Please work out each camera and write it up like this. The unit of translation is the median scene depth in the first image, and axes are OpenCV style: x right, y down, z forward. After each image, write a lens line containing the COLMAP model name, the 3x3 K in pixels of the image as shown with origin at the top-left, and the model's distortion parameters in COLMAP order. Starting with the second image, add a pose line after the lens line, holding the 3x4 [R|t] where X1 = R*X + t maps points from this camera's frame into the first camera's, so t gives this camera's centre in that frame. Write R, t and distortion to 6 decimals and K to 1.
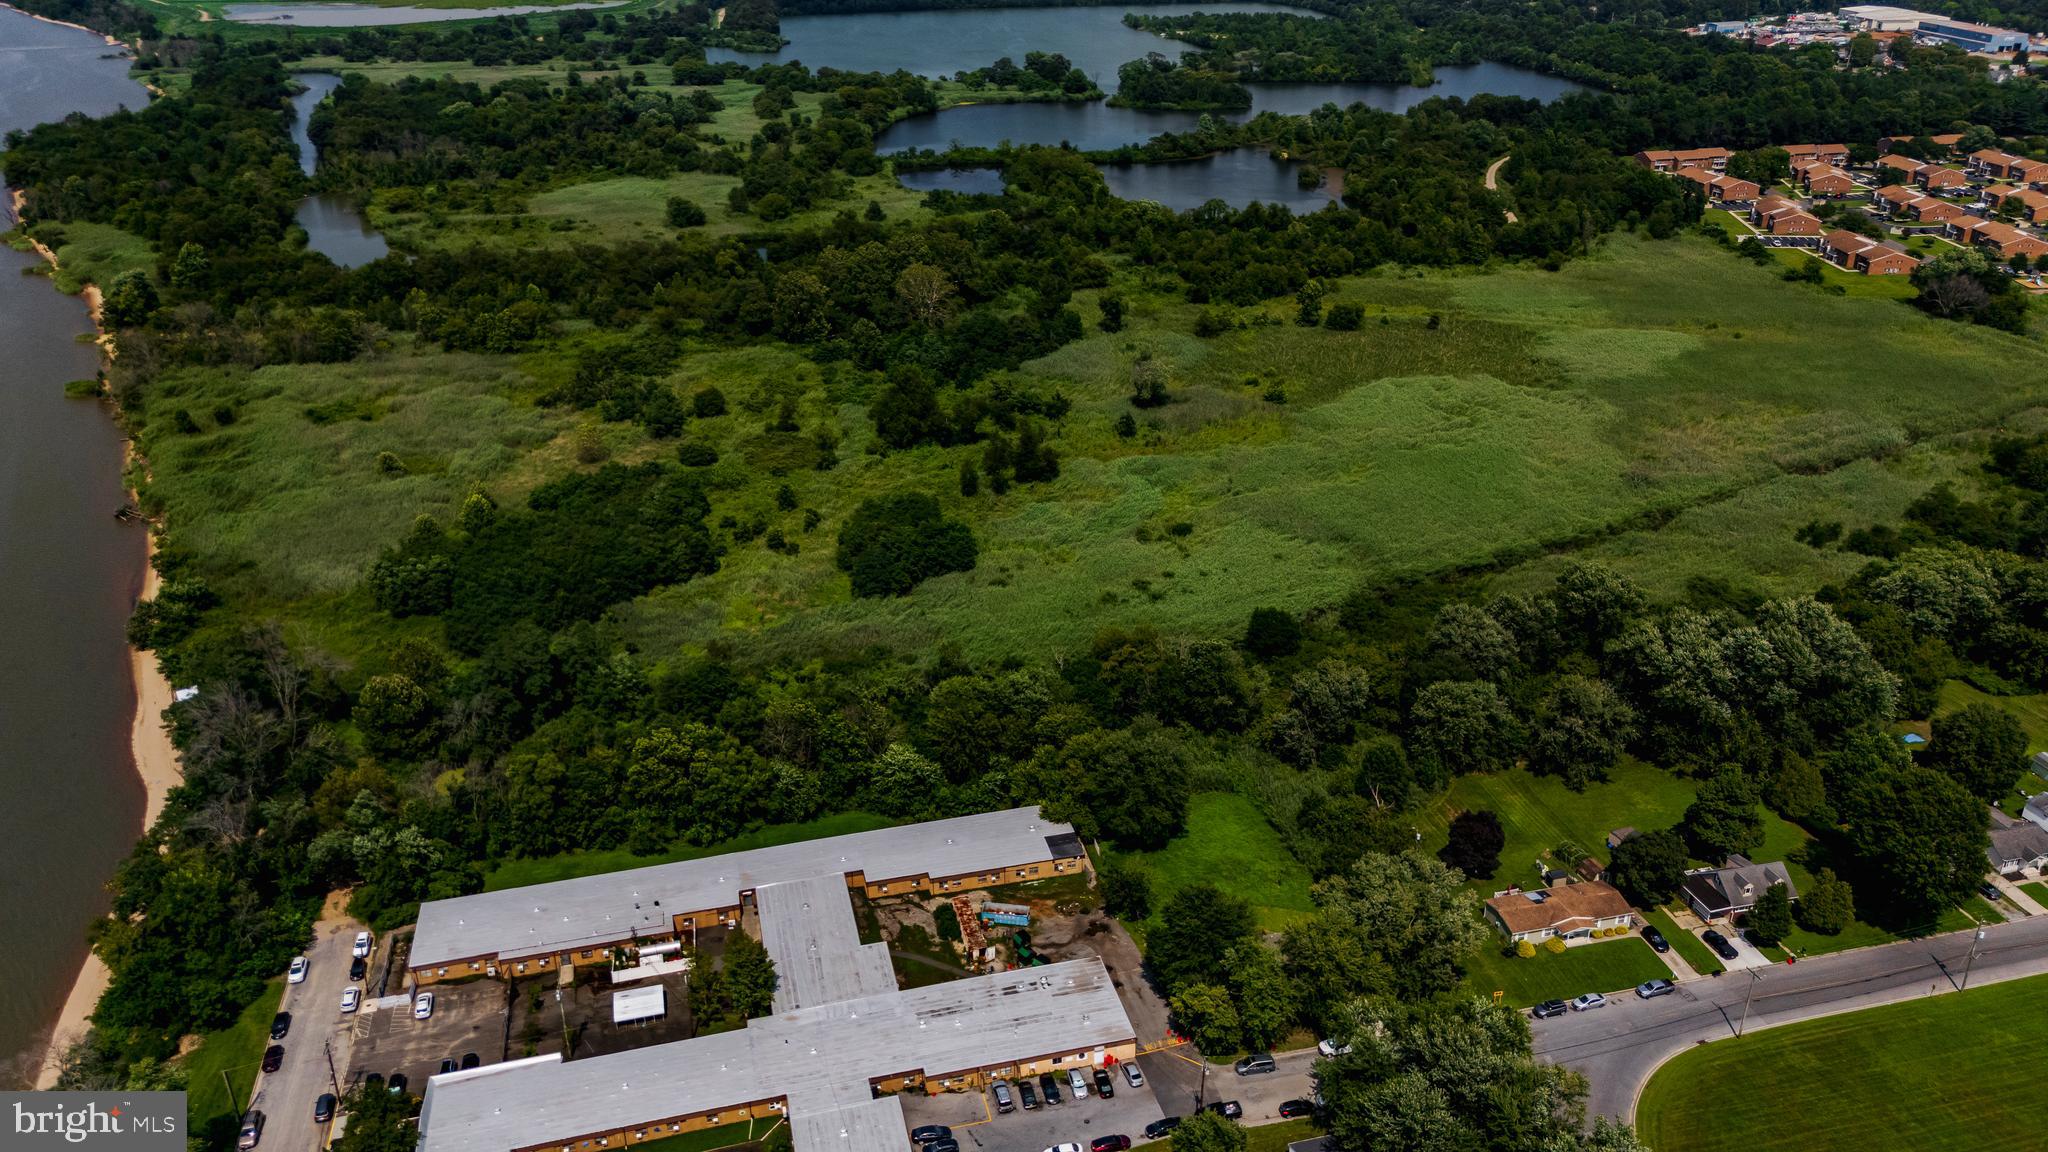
lens RADIAL K [[1511.0, 0, 1024.0], [0, 1511.0, 576.0], [0, 0, 1]] dist [0.074389, -0.035847]
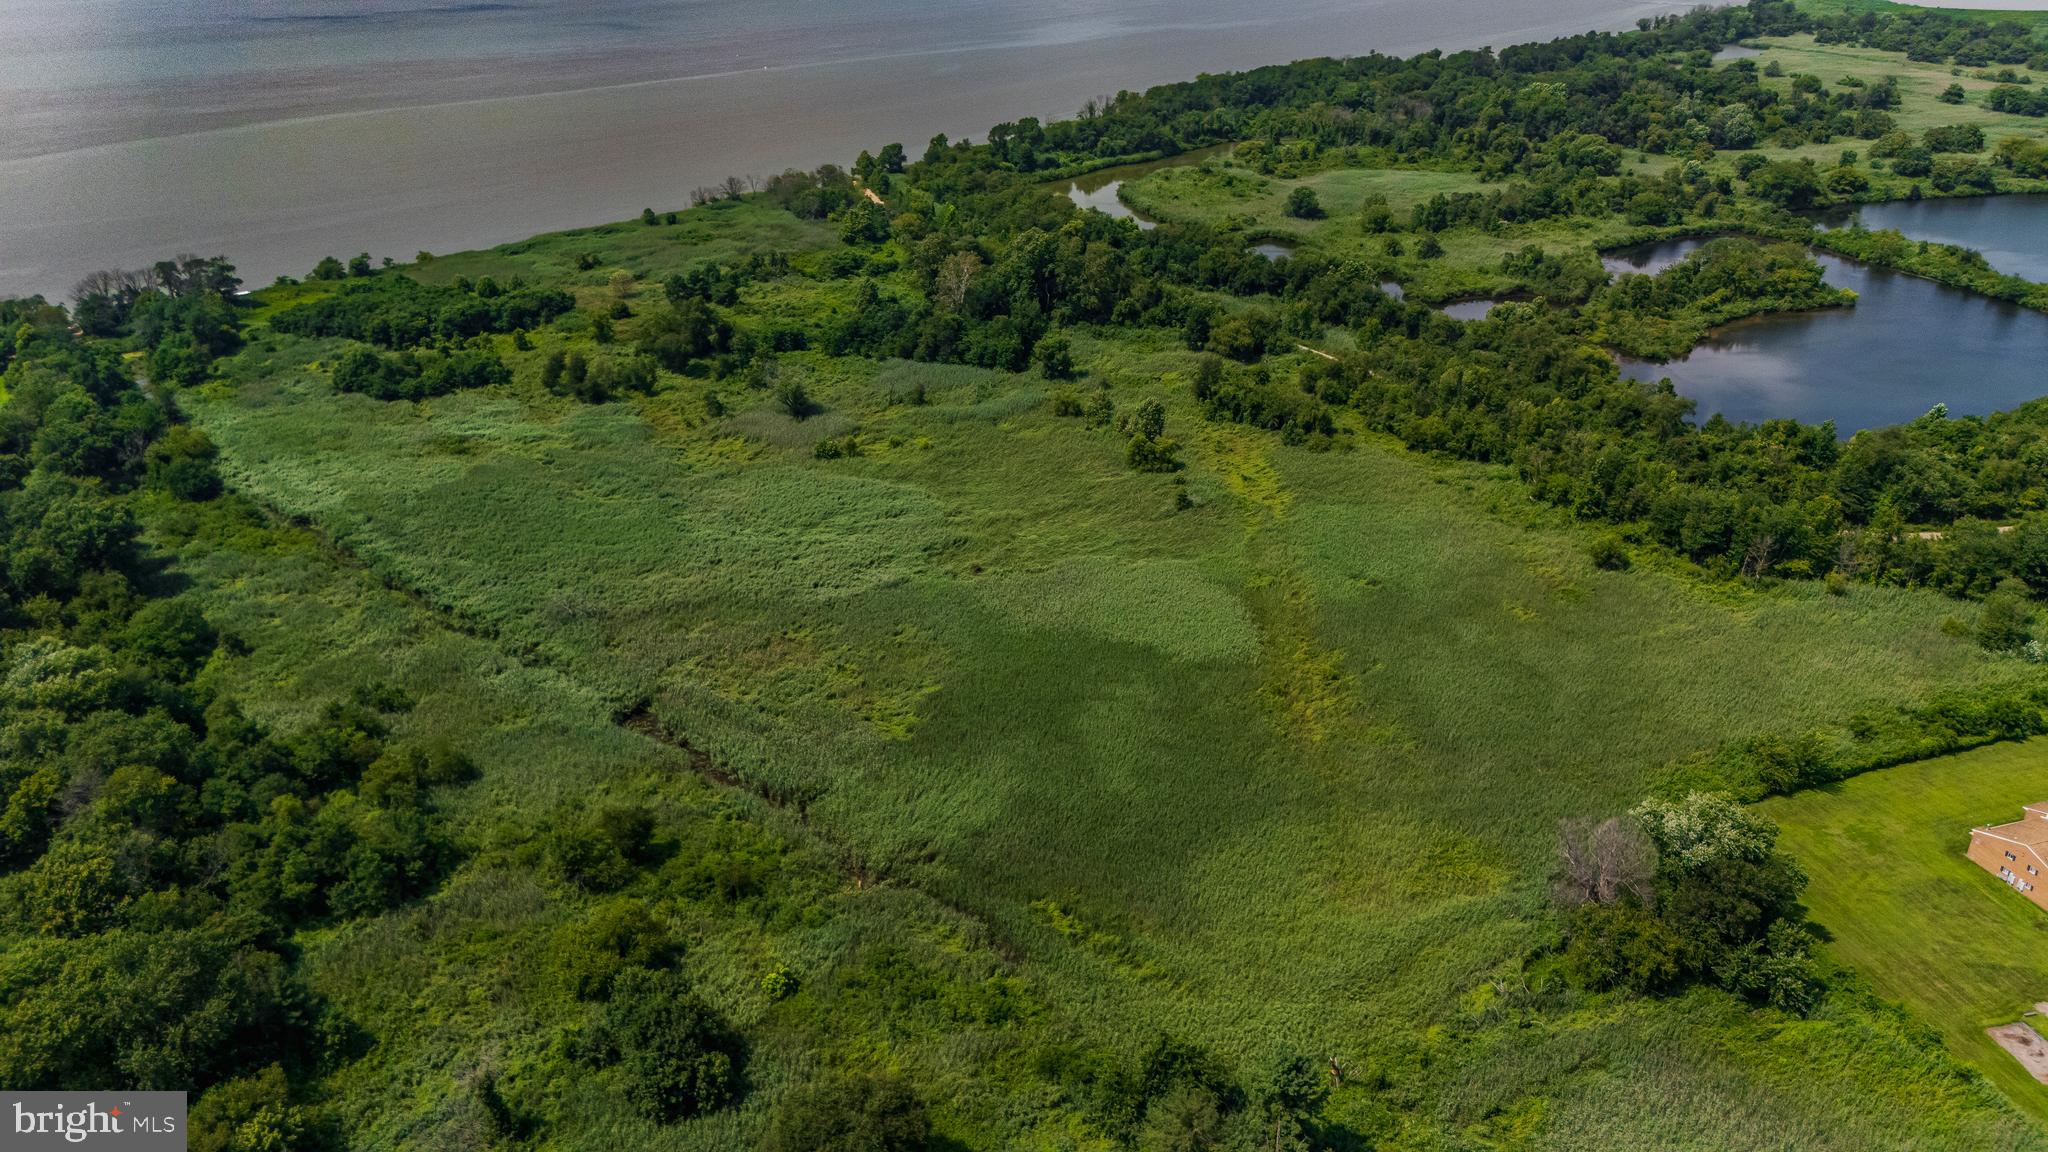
lens RADIAL K [[1511.0, 0, 1024.0], [0, 1511.0, 576.0], [0, 0, 1]] dist [0.074389, -0.035847]
pose [[0.311811, 0.415948, -0.854261, 0.935389], [-0.395551, 0.874297, 0.281325, -0.327640], [0.863894, 0.250183, 0.437144, 0.662977]]
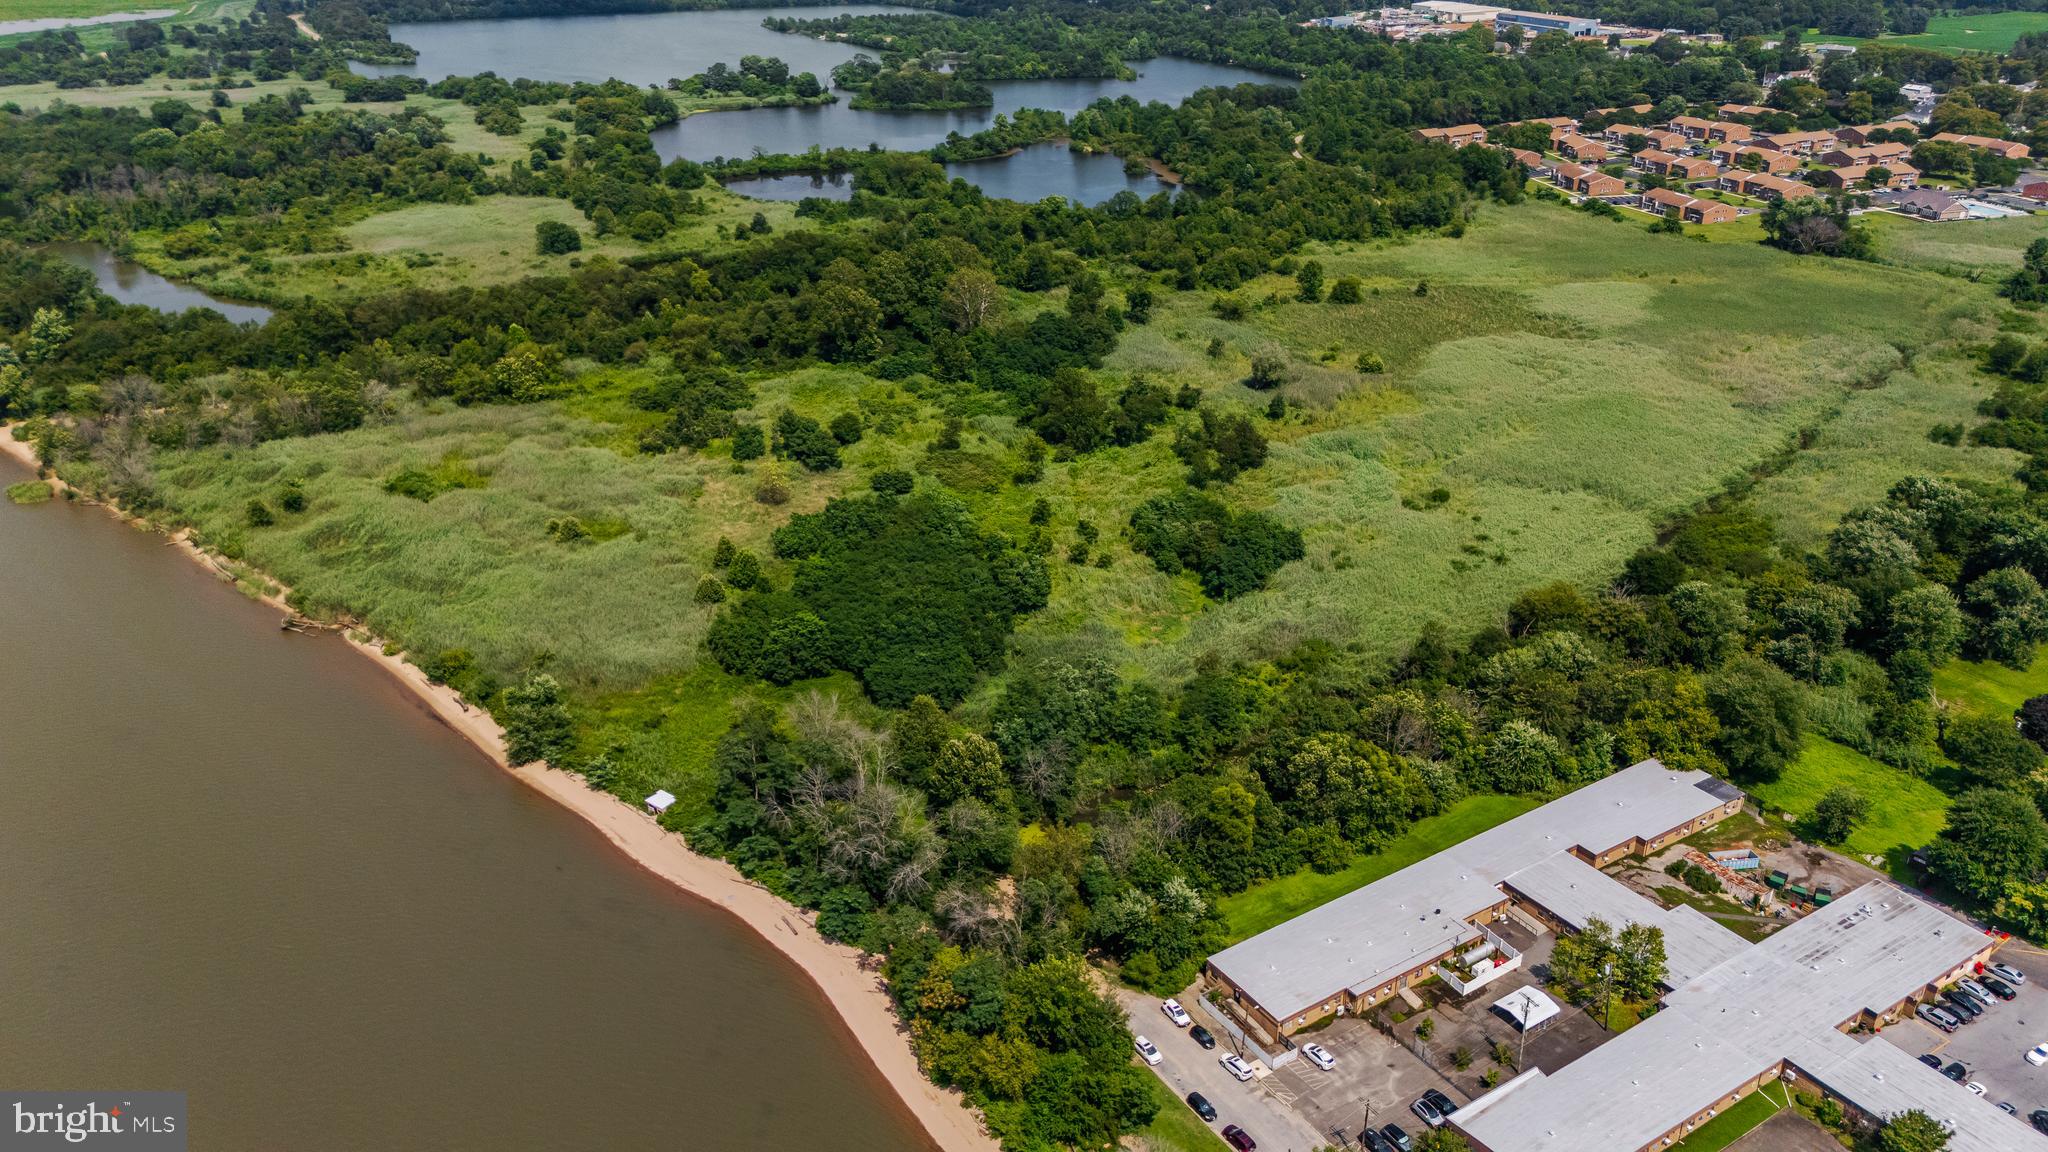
lens RADIAL K [[1511.0, 0, 1024.0], [0, 1511.0, 576.0], [0, 0, 1]] dist [0.074389, -0.035847]
pose [[0.948161, -0.129037, 0.290414, -0.353042], [0.129832, 0.991397, 0.016616, -0.022703], [-0.290059, 0.021950, 0.956757, 0.065334]]
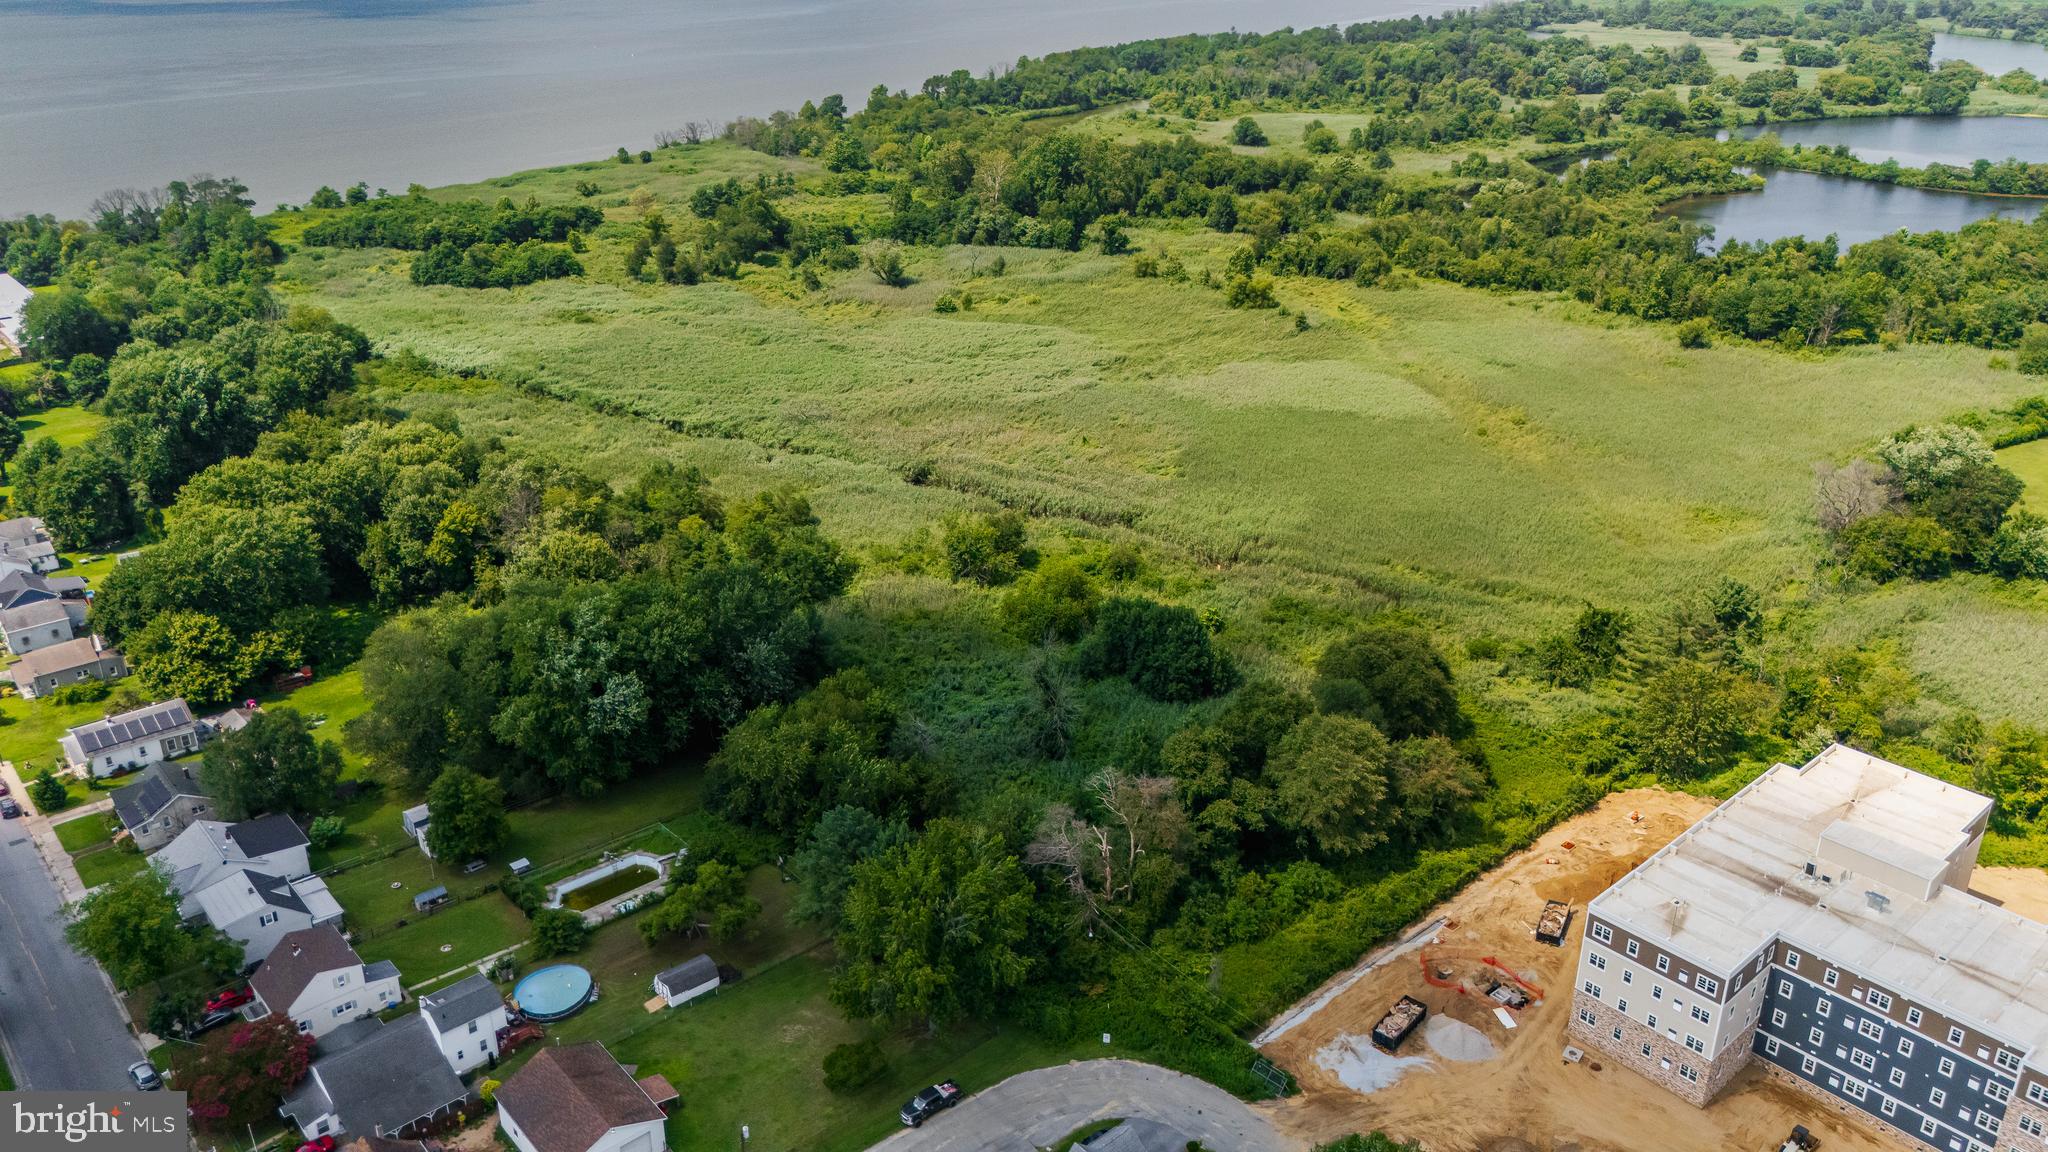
lens RADIAL K [[1511.0, 0, 1024.0], [0, 1511.0, 576.0], [0, 0, 1]] dist [0.074389, -0.035847]
pose [[0.457147, 0.370758, -0.808428, 0.952468], [-0.375677, 0.904394, 0.202333, -0.161870], [0.806154, 0.211212, 0.552726, 0.497025]]
